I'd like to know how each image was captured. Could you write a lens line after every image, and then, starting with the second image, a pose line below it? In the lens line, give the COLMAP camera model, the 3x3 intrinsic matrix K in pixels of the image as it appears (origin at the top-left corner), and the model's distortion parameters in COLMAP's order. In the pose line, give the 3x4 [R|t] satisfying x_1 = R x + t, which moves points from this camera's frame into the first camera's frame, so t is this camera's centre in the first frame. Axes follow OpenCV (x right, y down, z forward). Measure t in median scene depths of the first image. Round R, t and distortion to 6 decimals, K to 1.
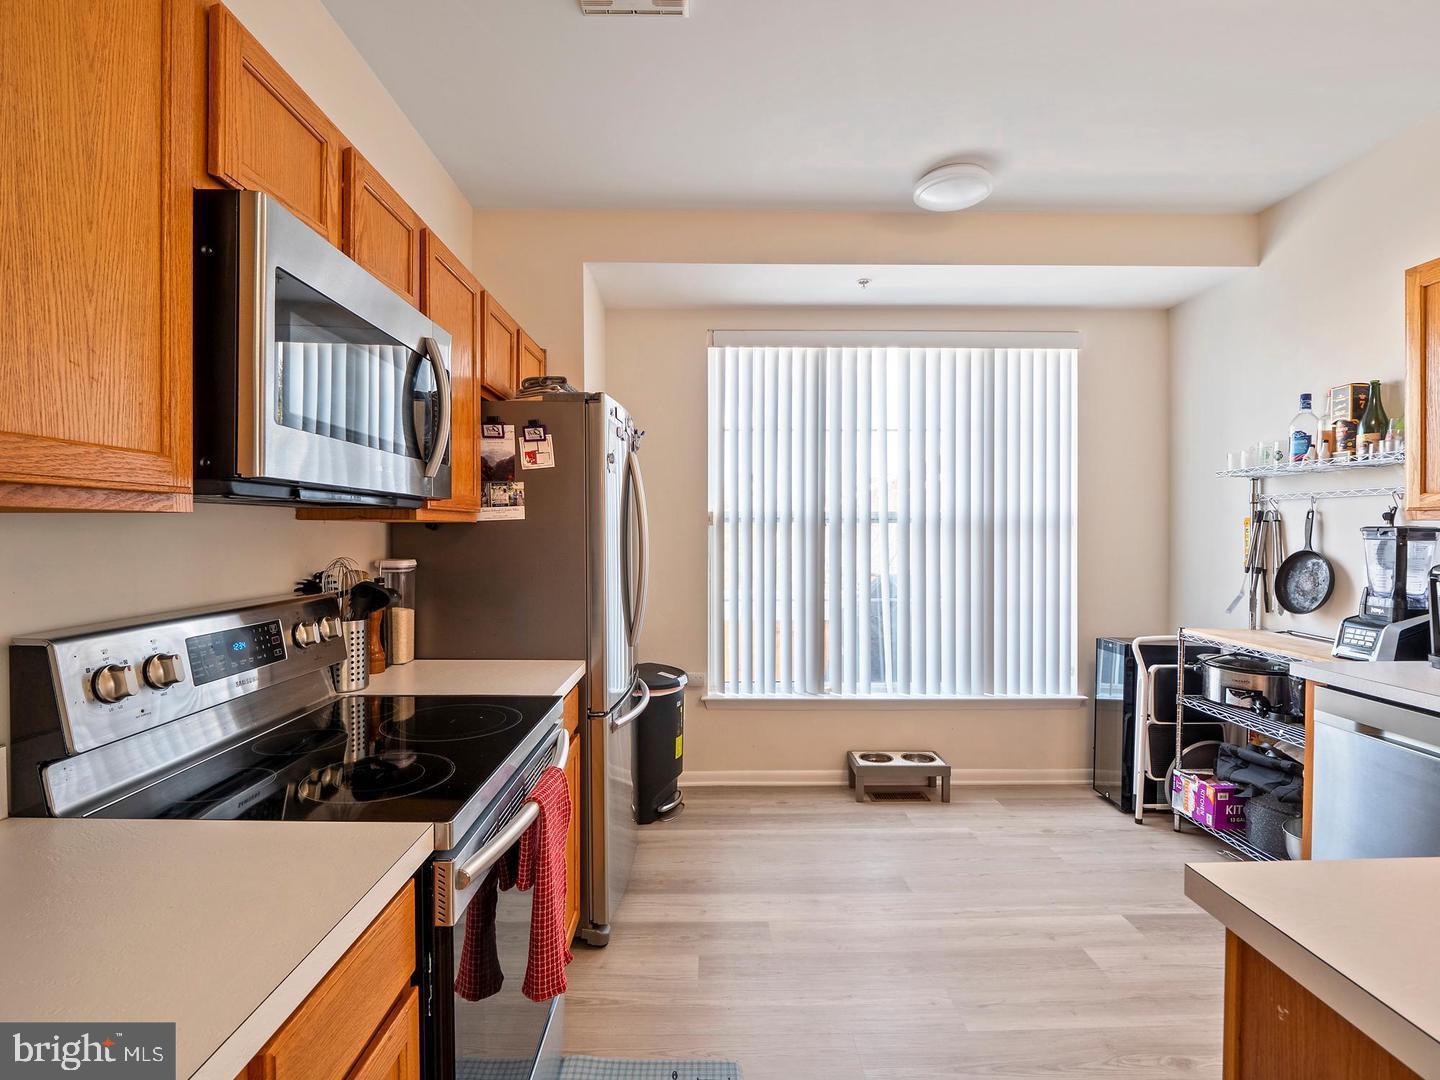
lens RADIAL K [[711.7, 0, 718.0], [0, 711.7, 533.6], [0, 0, 1]] dist [-0.011847, -0.000593]
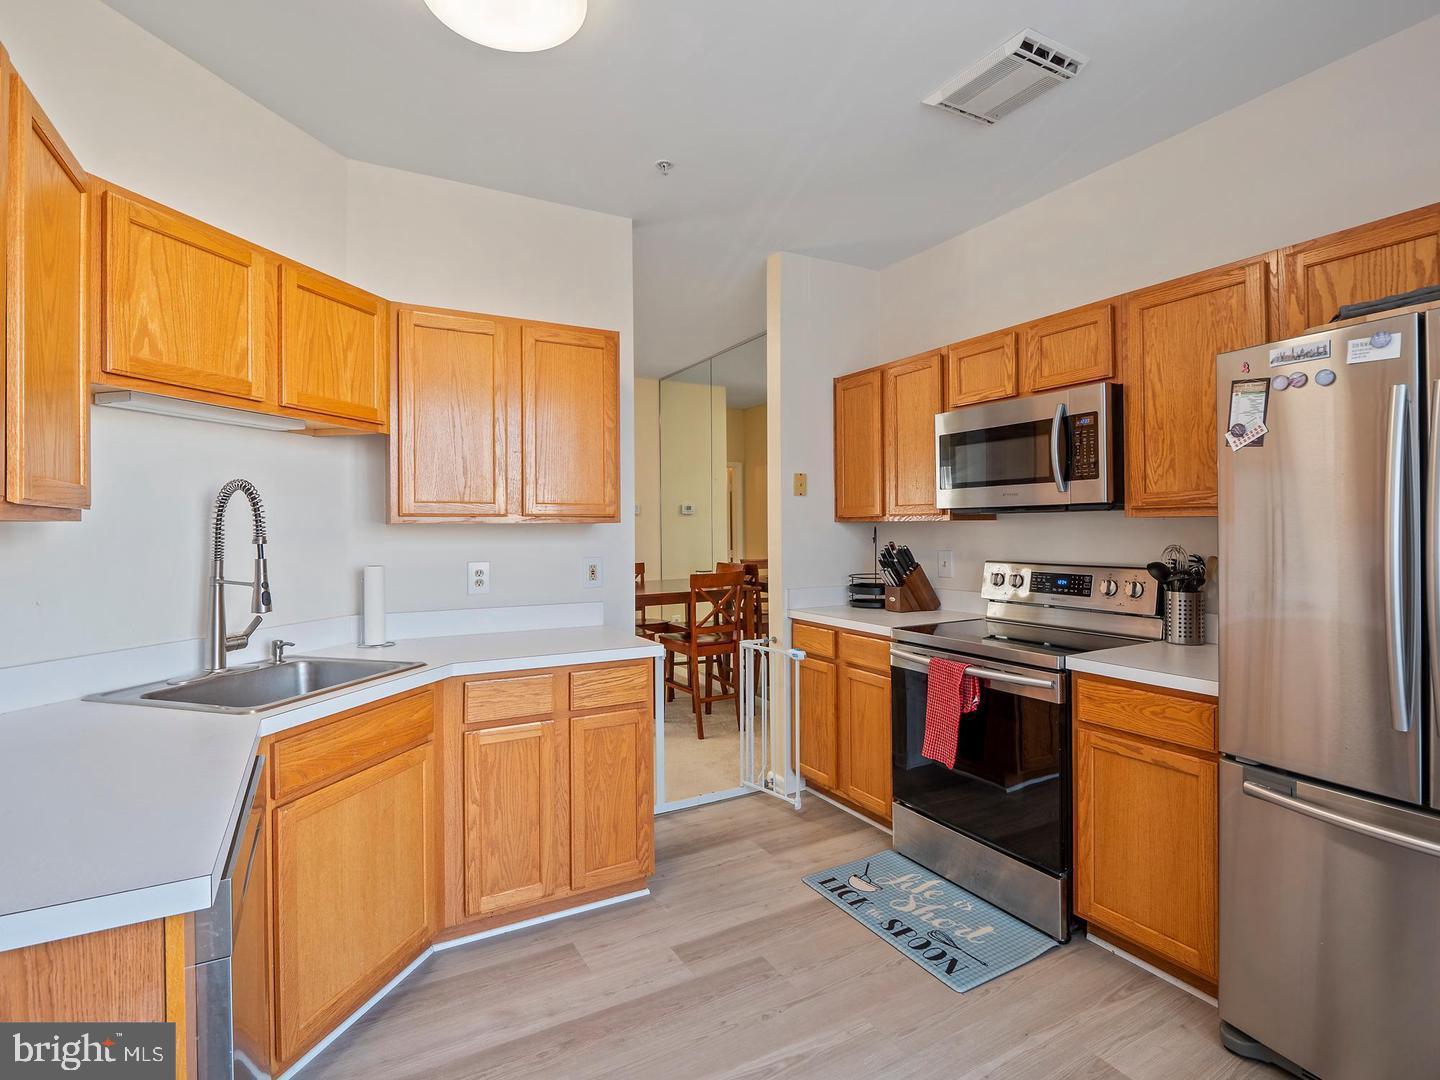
lens RADIAL K [[711.0, 0, 717.3], [0, 711.0, 523.2], [0, 0, 1]] dist [-0.010389, -0.000407]
pose [[-0.877918, 0.002424, -0.478804, 1.553354], [0.004080, 0.999989, -0.002418, -0.015345], [0.478793, -0.004076, -0.877918, 3.083782]]
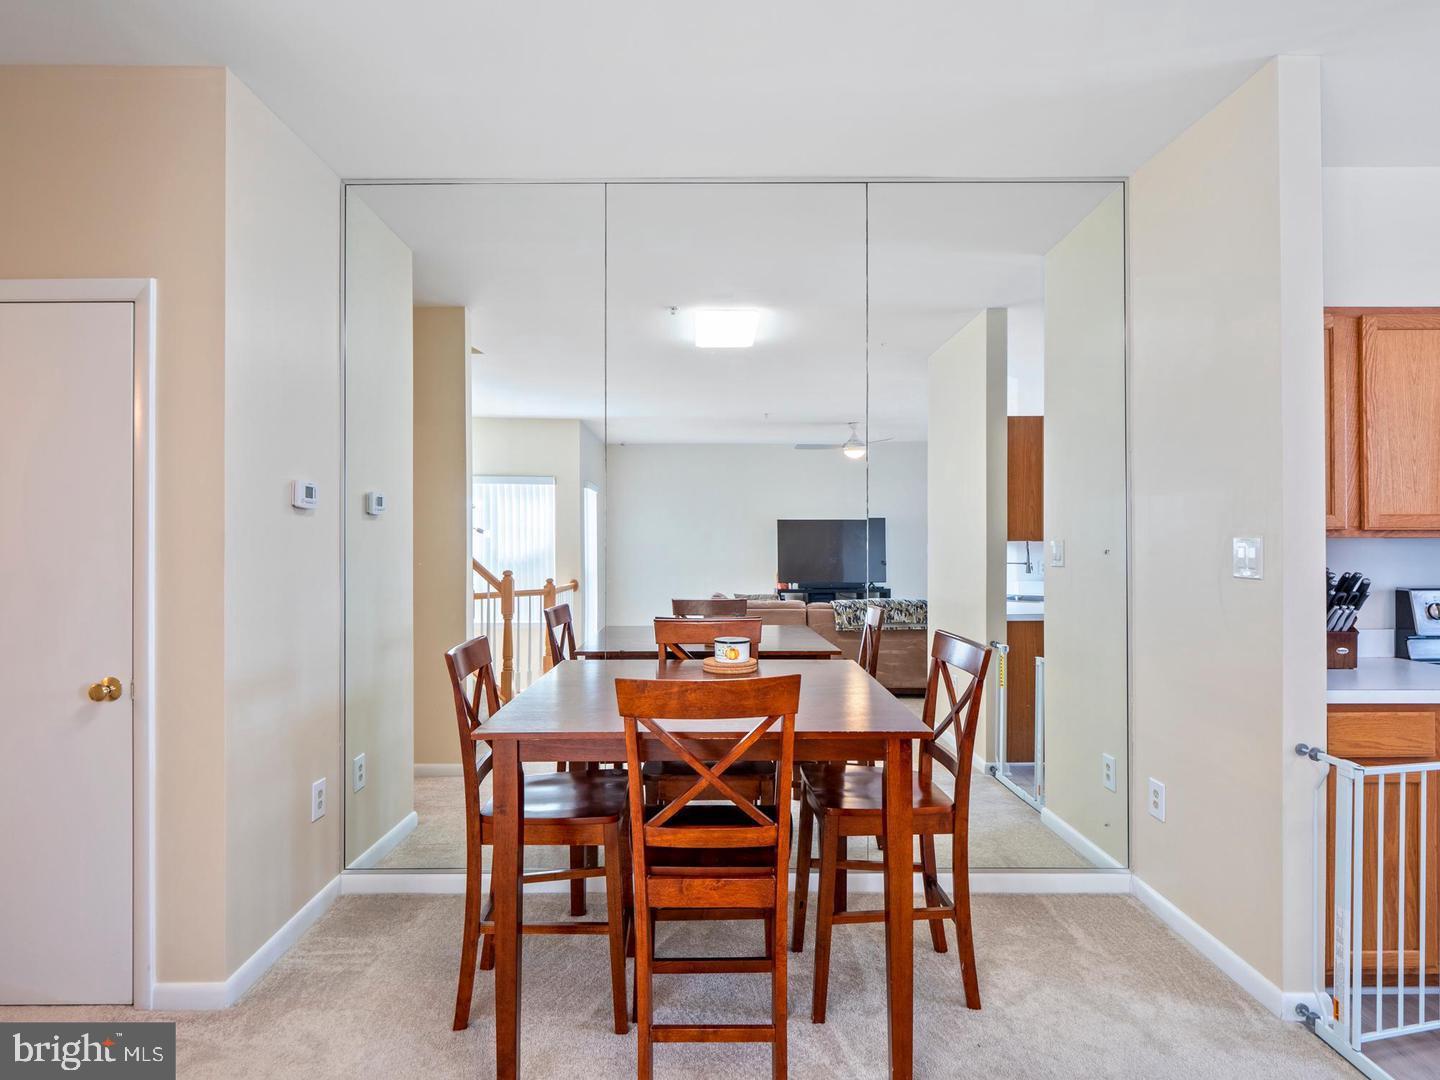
lens RADIAL K [[730.9, 0, 720.0], [0, 730.9, 540.0], [0, 0, 1]] dist [-0.001814, 0.000816]
pose [[-0.002534, -0.006679, -0.999974, 1.610475], [-0.002911, 0.999974, -0.006672, 0.003431], [0.999993, 0.002894, -0.002554, -1.405073]]
